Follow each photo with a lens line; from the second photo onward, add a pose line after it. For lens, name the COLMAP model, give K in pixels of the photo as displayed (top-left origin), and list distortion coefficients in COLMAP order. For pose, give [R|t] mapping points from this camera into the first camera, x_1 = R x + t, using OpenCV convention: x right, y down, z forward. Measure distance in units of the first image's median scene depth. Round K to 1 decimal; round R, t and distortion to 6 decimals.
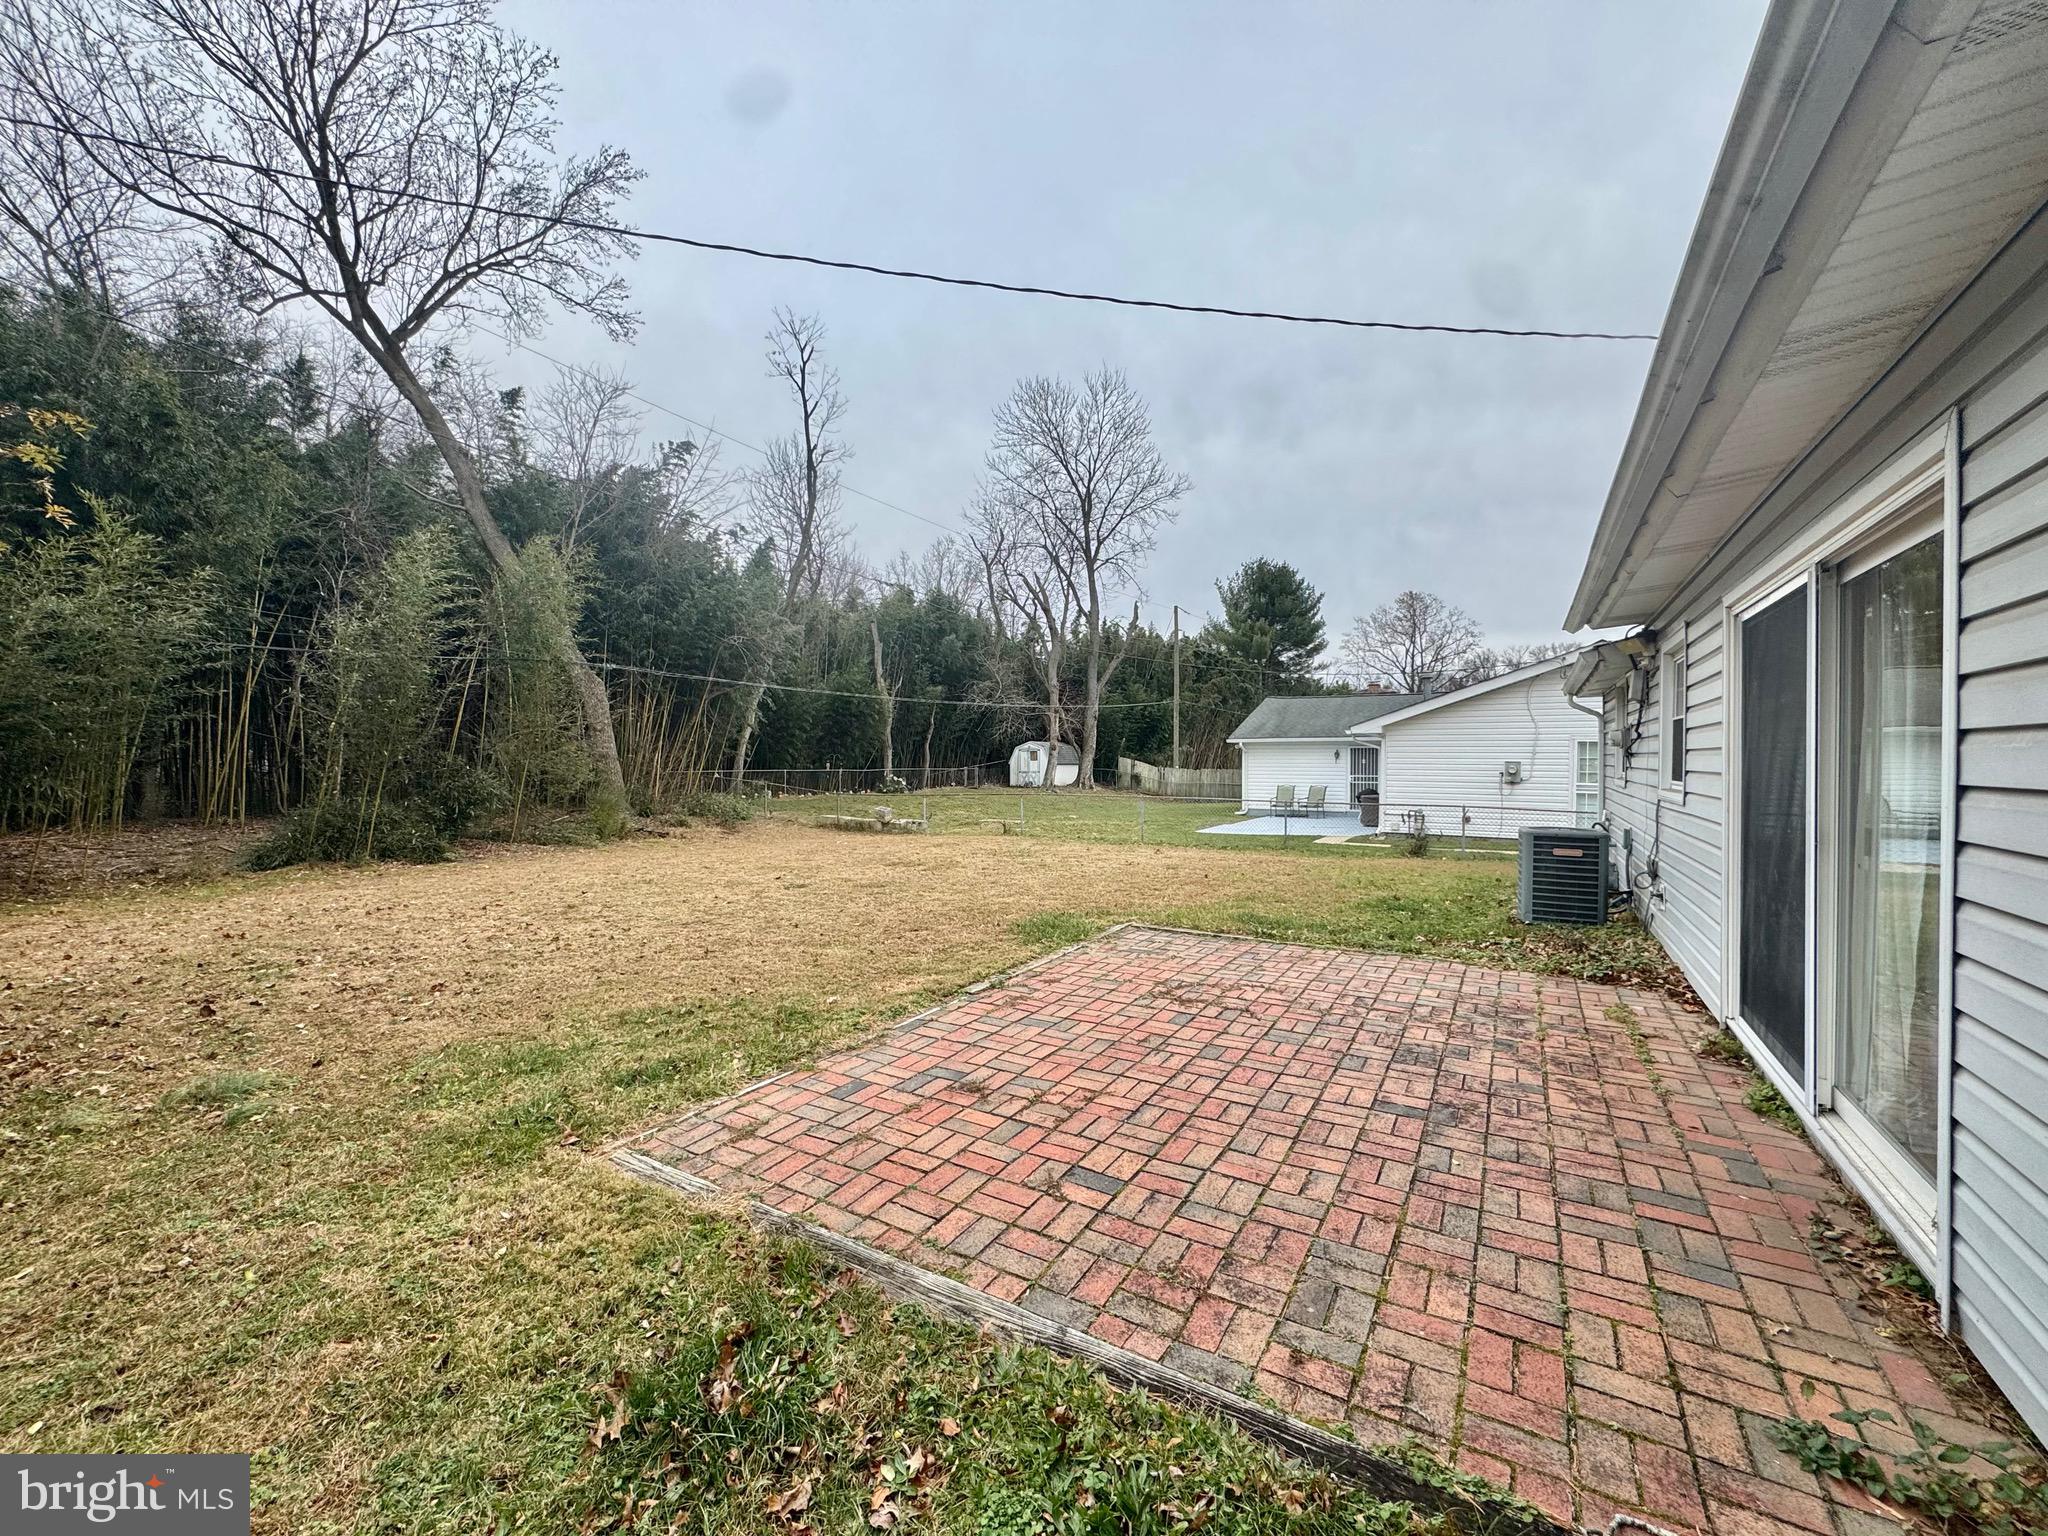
lens RADIAL K [[814.4, 0, 1023.7], [0, 814.4, 762.6], [0, 0, 1]] dist [-0.003537, 0.000041]
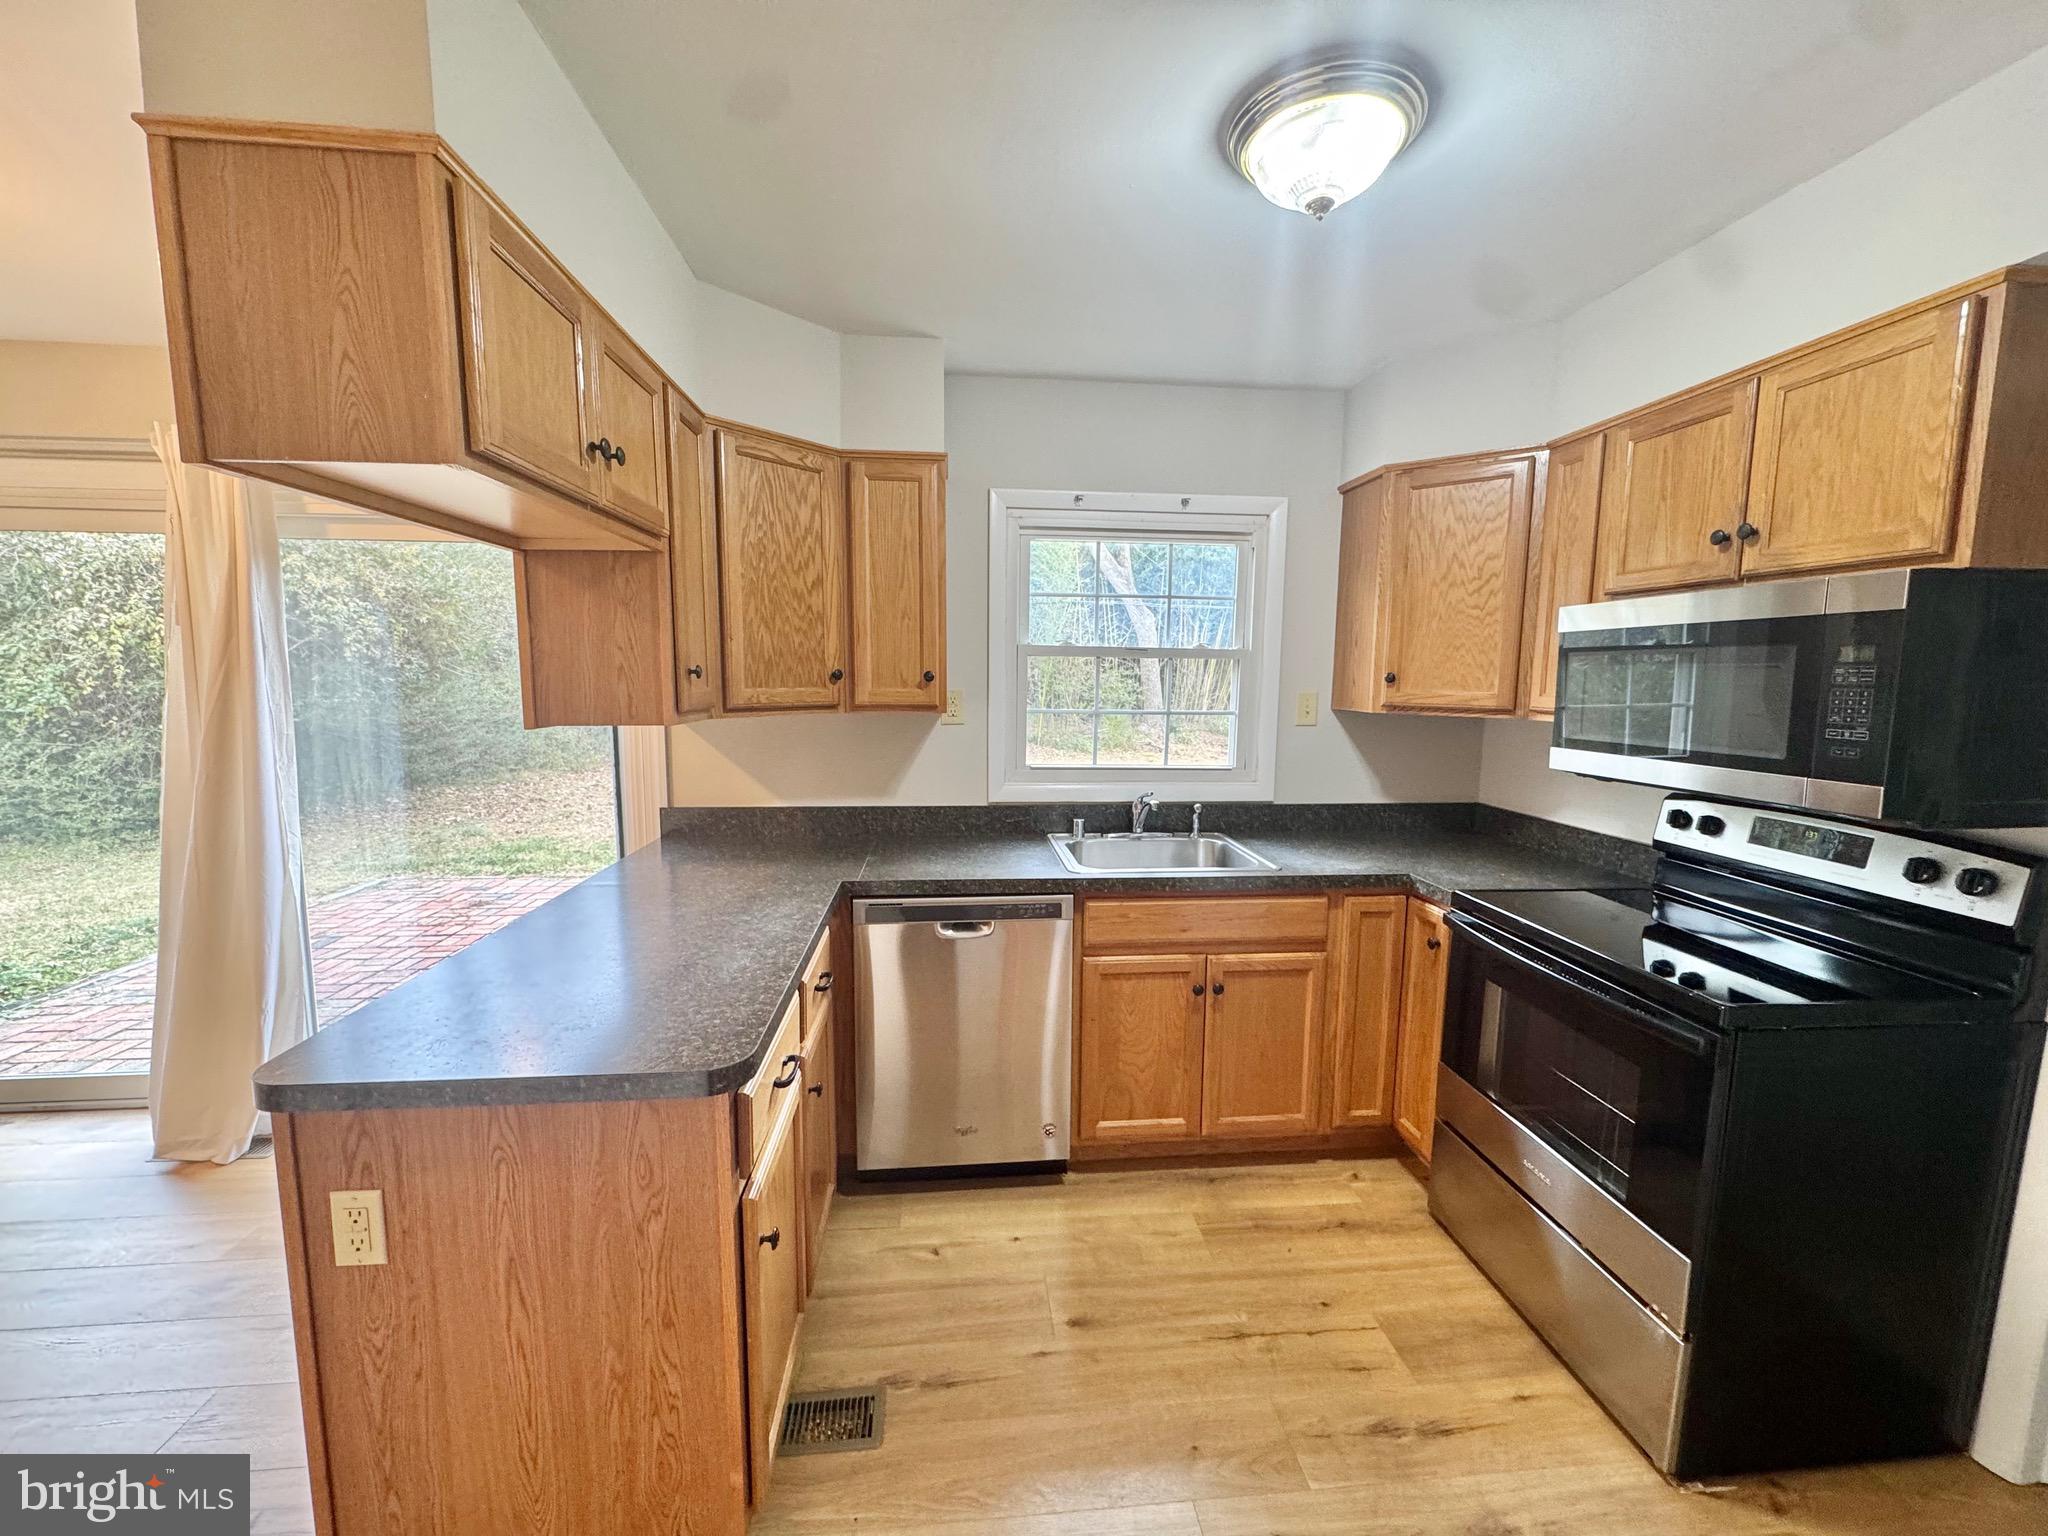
lens RADIAL K [[814.4, 0, 1028.3], [0, 814.4, 769.8], [0, 0, 1]] dist [-0.003537, 0.000041]
pose [[0.598543, 0.100677, -0.794739, 0.361095], [-0.014845, 0.993295, 0.114650, -0.012241], [0.800953, -0.056825, 0.596024, 0.183380]]
